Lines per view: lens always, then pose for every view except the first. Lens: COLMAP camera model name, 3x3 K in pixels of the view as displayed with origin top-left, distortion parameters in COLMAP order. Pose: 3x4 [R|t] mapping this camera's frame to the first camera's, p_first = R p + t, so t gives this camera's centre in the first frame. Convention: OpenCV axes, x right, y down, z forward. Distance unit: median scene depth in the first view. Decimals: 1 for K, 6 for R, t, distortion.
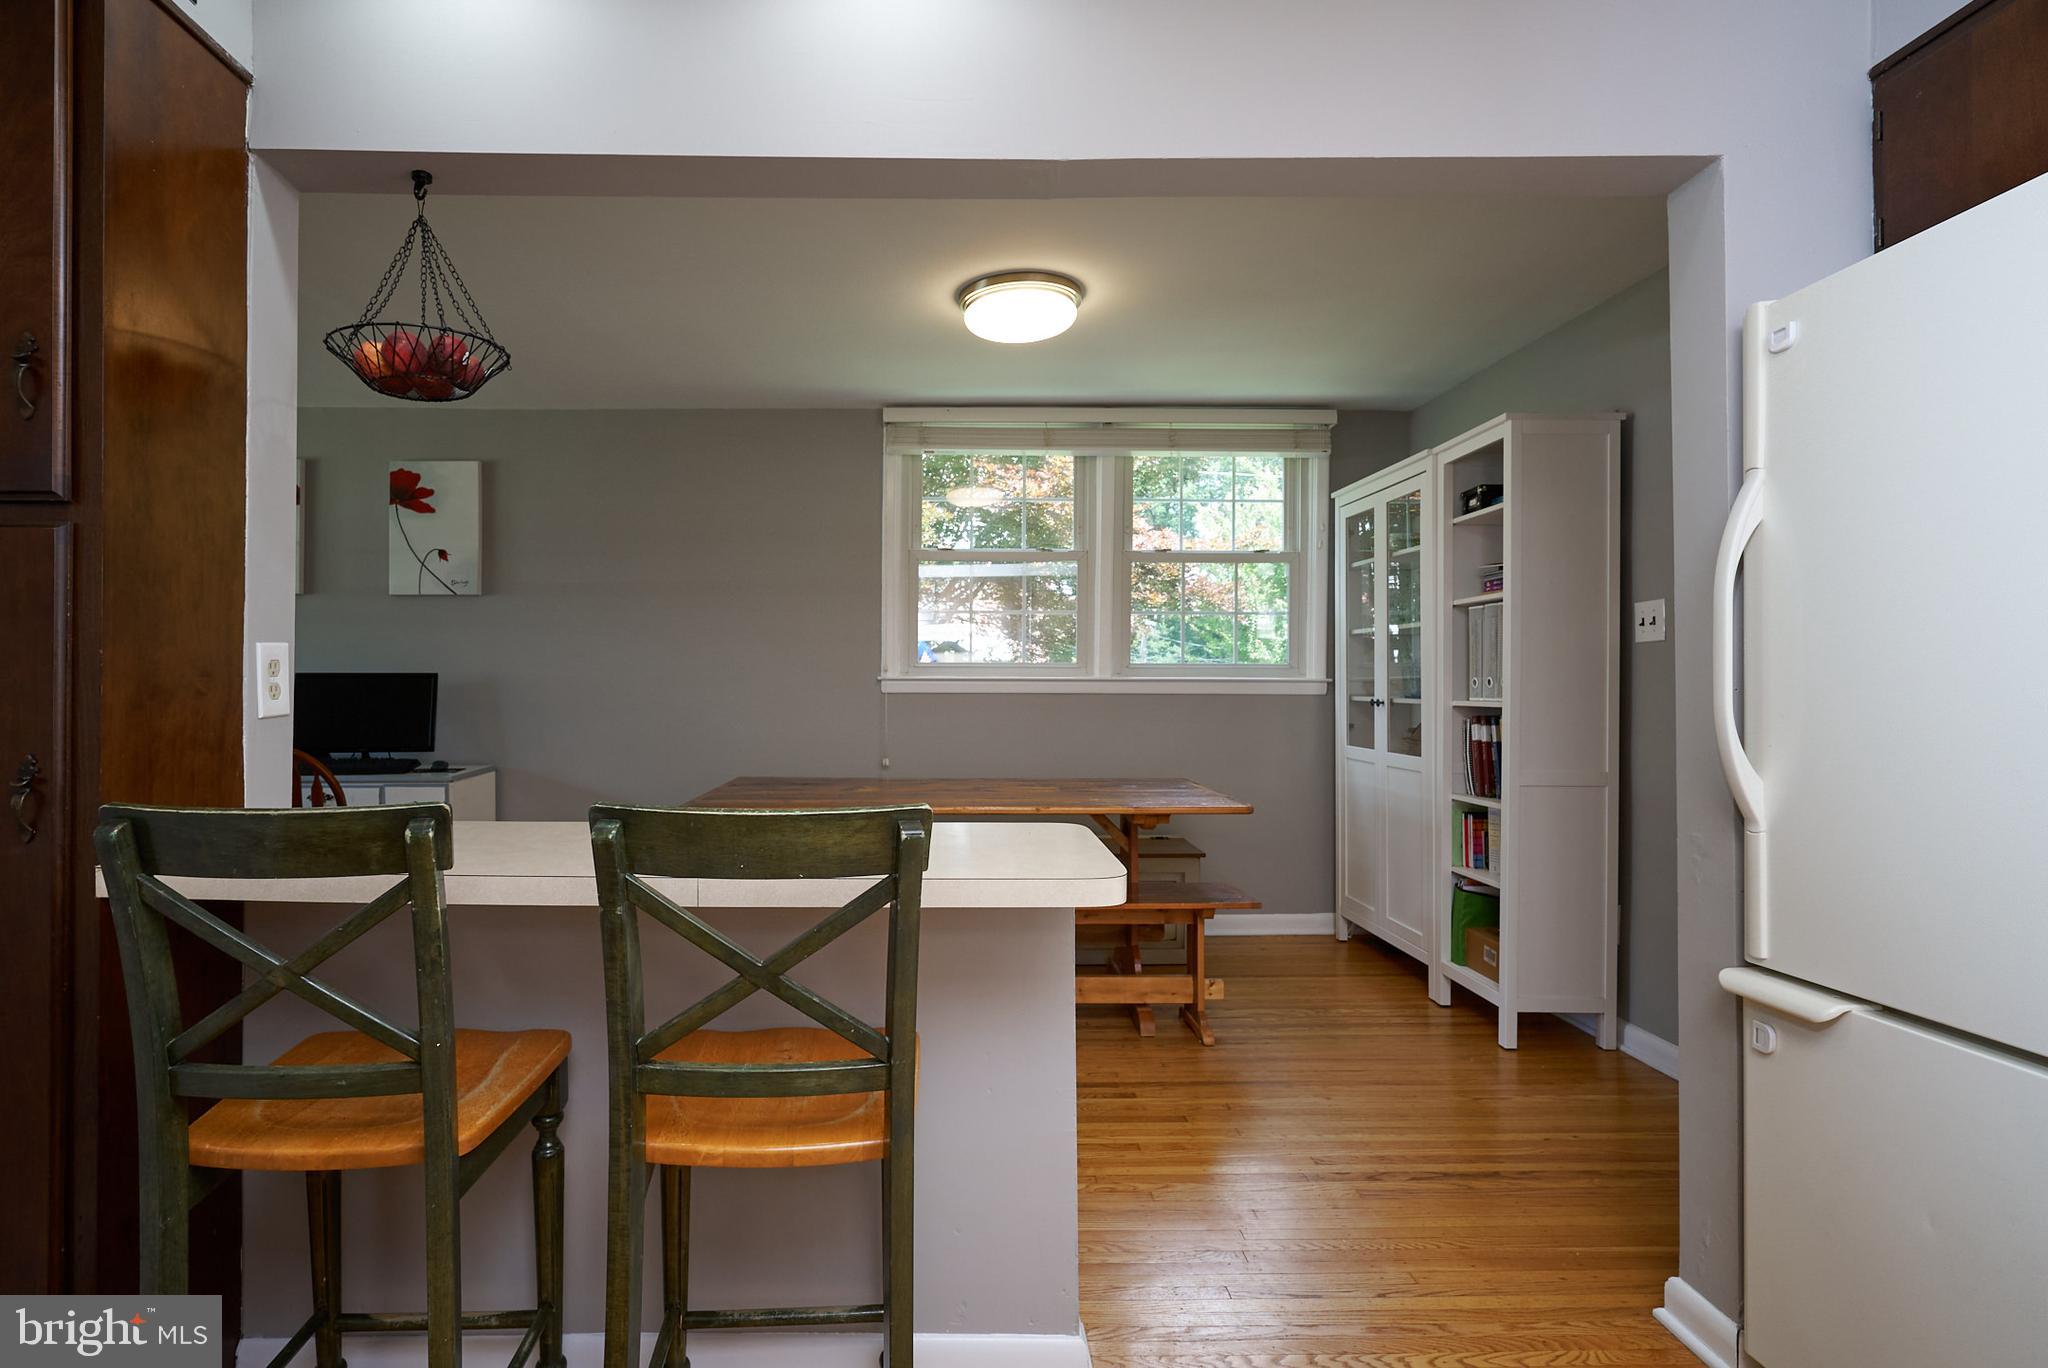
lens RADIAL K [[1023.8, 0, 940.4], [0, 1023.8, 687.5], [0, 0, 1]] dist [-0.005682, -0.000708]
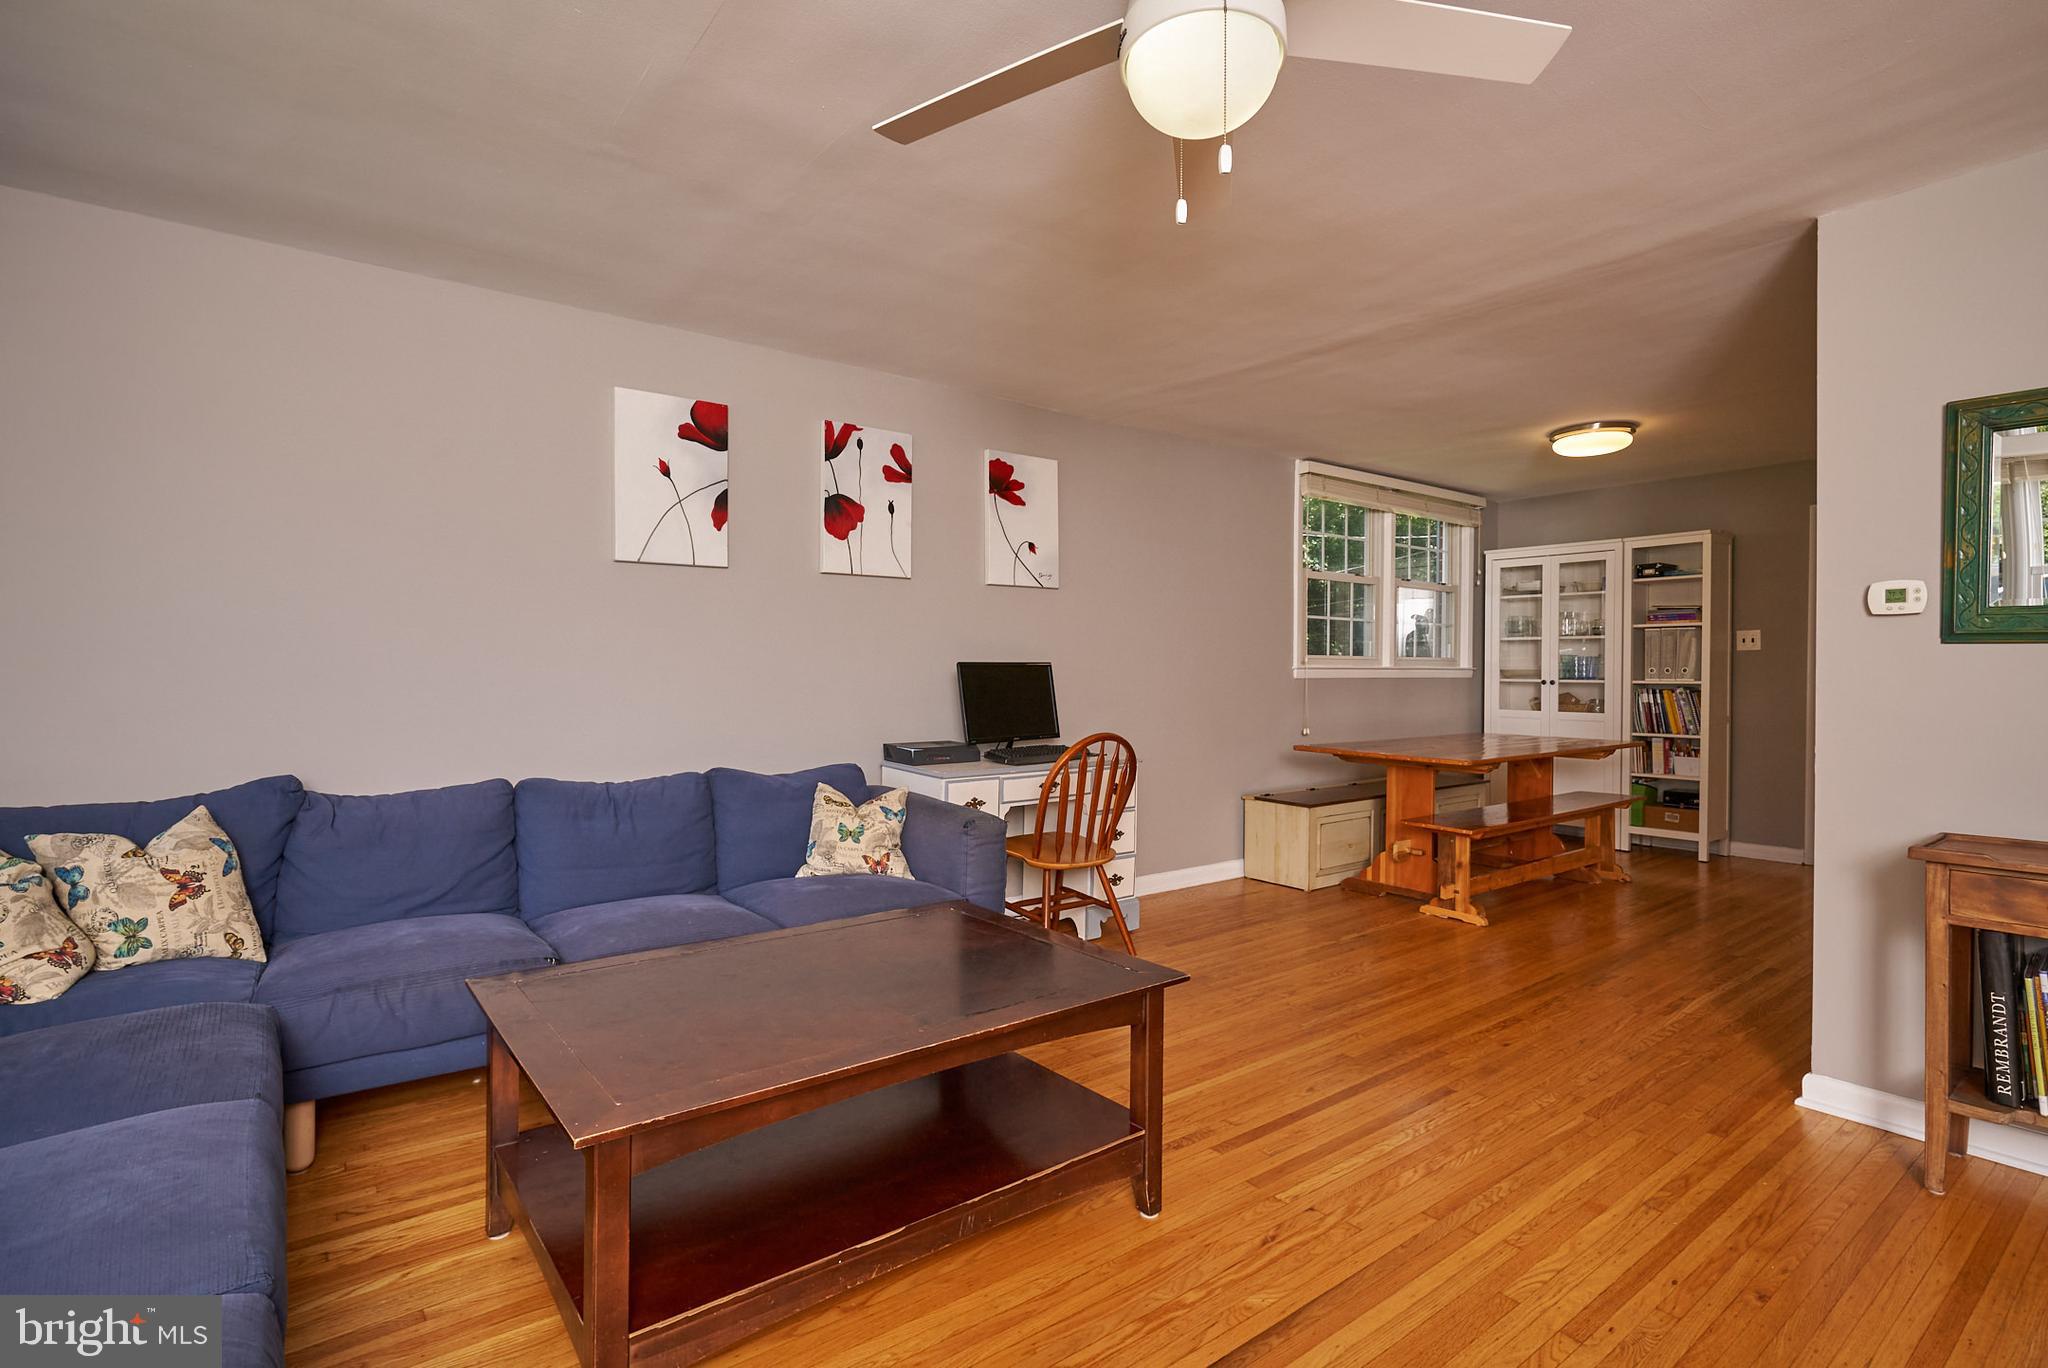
lens RADIAL K [[982.8, 0, 1031.8], [0, 982.8, 681.3], [0, 0, 1]] dist [-0.007311, 0.003427]
pose [[0.798333, -0.008361, 0.602158, -1.357888], [0.002030, 0.999935, 0.011193, -0.007276], [-0.602213, -0.007713, 0.798298, 0.259259]]
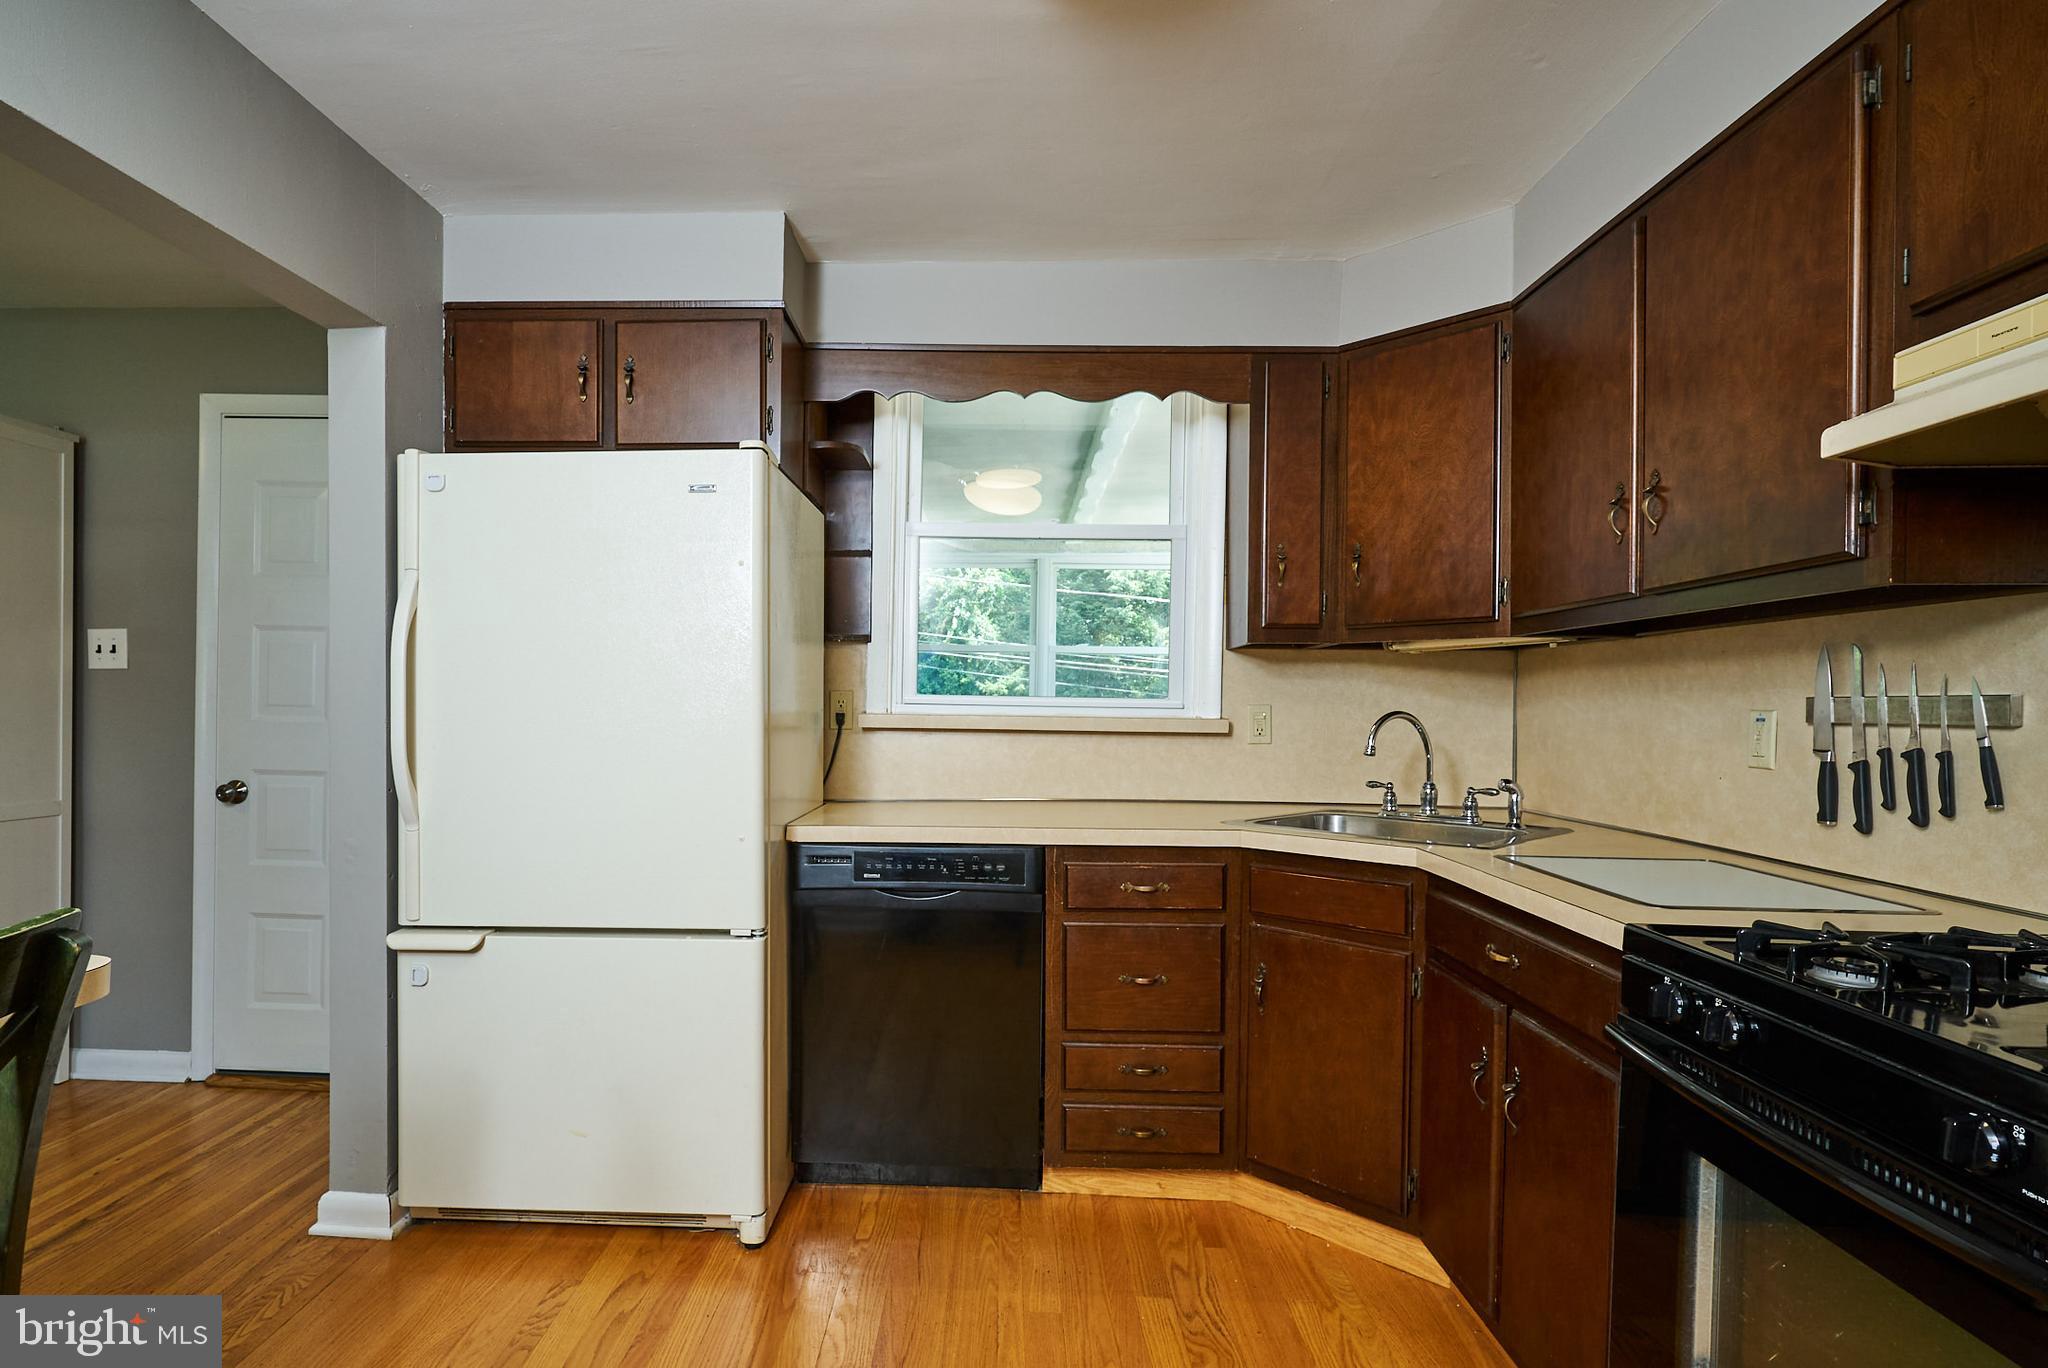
lens RADIAL K [[1064.2, 0, 959.7], [0, 1064.2, 714.6], [0, 0, 1]] dist [0.000872, -0.000767]
pose [[0.060017, -0.009962, 0.998148, -0.269858], [-0.012973, 0.999858, 0.010759, -0.018616], [-0.998113, -0.013594, 0.059879, 0.074291]]
